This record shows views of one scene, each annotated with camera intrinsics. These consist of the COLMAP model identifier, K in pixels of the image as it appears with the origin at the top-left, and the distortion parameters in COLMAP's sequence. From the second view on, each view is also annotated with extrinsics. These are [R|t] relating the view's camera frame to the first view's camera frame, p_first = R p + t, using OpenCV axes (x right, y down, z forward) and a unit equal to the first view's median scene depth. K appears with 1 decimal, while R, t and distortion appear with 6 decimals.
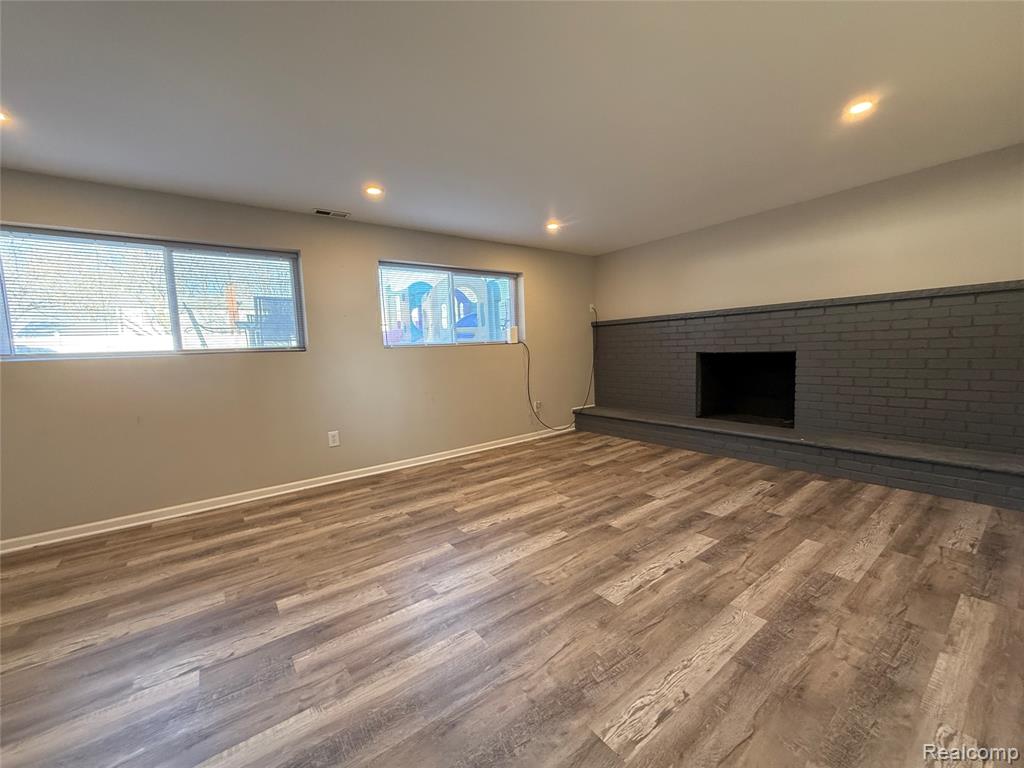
lens RADIAL K [[406.6, 0, 512.0], [0, 406.6, 384.0], [0, 0, 1]] dist [0.000449, -0.000196]
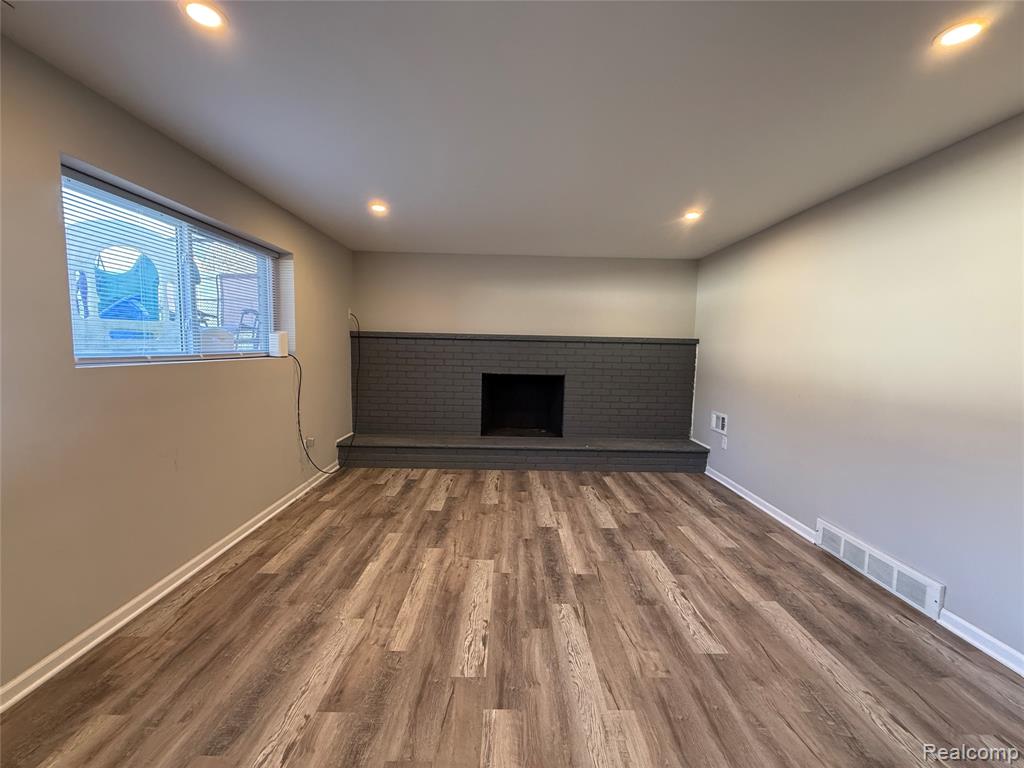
lens RADIAL K [[406.6, 0, 512.0], [0, 406.6, 384.0], [0, 0, 1]] dist [0.000449, -0.000196]
pose [[0.594611, -0.017225, 0.803829, -0.464604], [0.026226, 0.999654, 0.002021, -0.070039], [-0.803585, 0.019880, 0.594857, 0.457071]]
